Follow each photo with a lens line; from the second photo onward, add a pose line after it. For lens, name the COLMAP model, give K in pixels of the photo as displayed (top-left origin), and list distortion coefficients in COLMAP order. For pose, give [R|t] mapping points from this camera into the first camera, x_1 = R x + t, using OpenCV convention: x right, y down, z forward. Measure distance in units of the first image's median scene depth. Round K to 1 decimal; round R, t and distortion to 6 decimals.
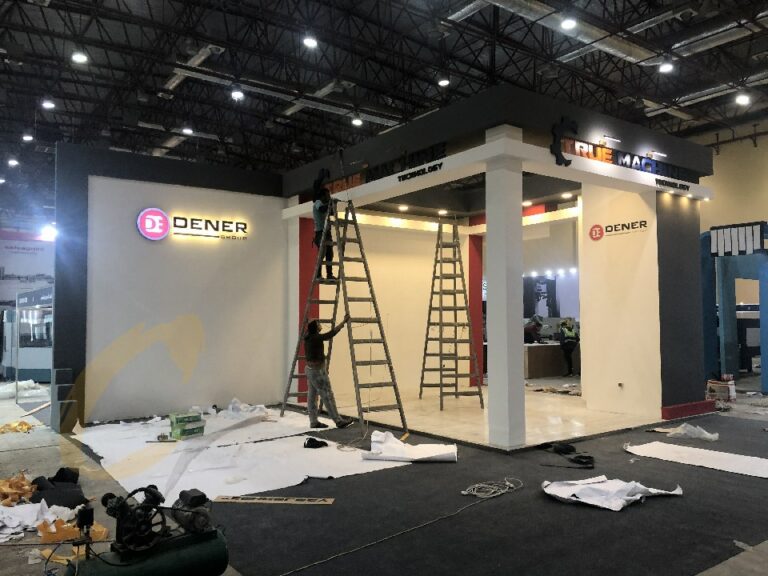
lens RADIAL K [[620.5, 0, 383.0], [0, 620.5, 293.4], [0, 0, 1]] dist [0.033268, -0.003729]
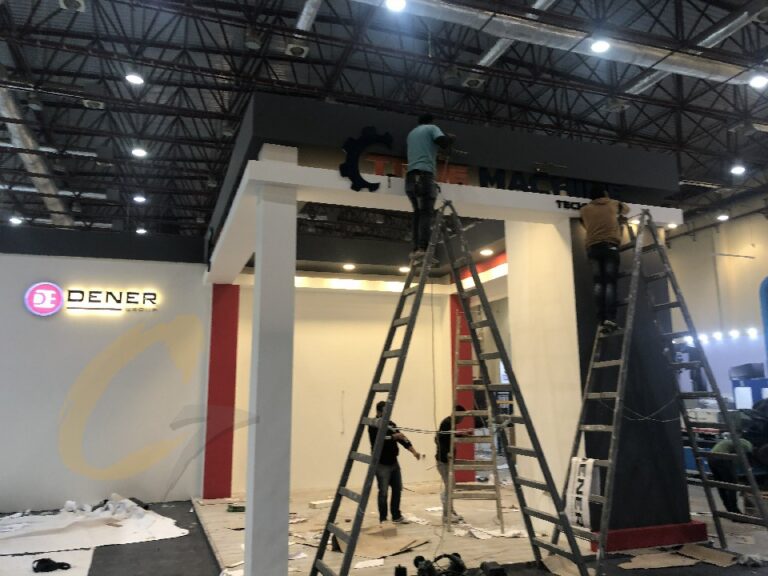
lens RADIAL K [[623.1, 0, 384.0], [0, 623.1, 288.0], [0, 0, 1]] dist [0.026006, -0.005659]
pose [[0.960487, -0.054293, -0.272976, 0.229340], [0.019147, 0.991355, -0.129803, 0.003147], [0.277664, 0.119448, 0.953224, 0.140917]]
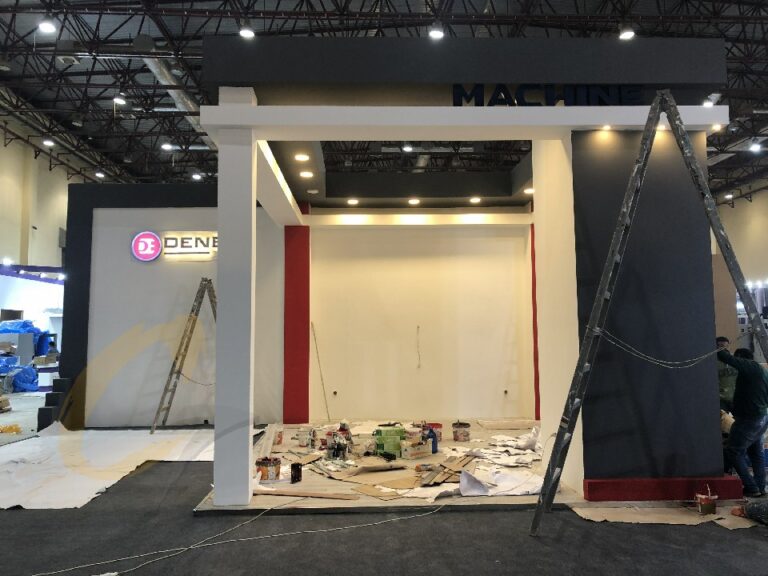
lens RADIAL K [[623.1, 0, 384.0], [0, 623.1, 288.0], [0, 0, 1]] dist [0.026006, -0.005659]
pose [[0.820632, -0.042063, -0.569907, 0.347732], [0.027418, 0.999037, -0.034256, 0.005561], [0.570799, 0.012486, 0.820995, 0.206567]]
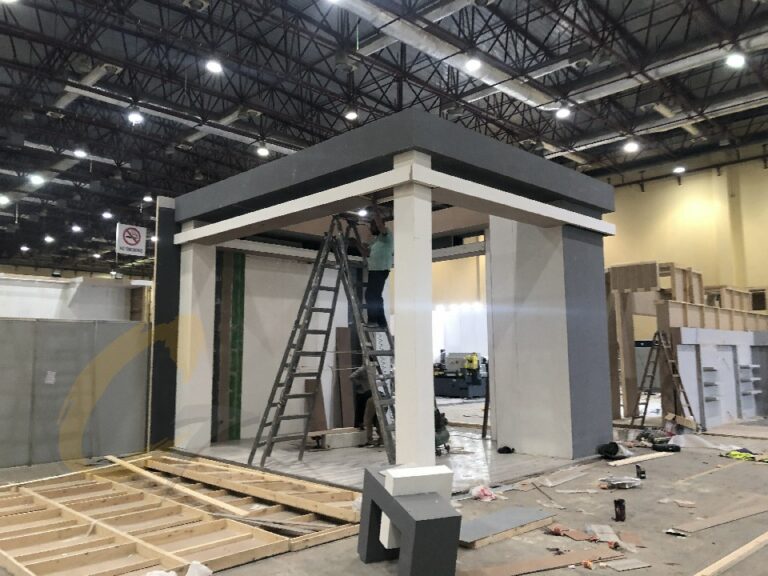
lens RADIAL K [[622.5, 0, 367.9], [0, 622.5, 288.7], [0, 0, 1]] dist [0.035730, 0.001443]
pose [[0.992105, 0.014401, 0.124578, 0.003920], [-0.006569, 0.997989, -0.063054, 0.000029], [-0.125236, 0.061737, 0.990204, 0.032892]]
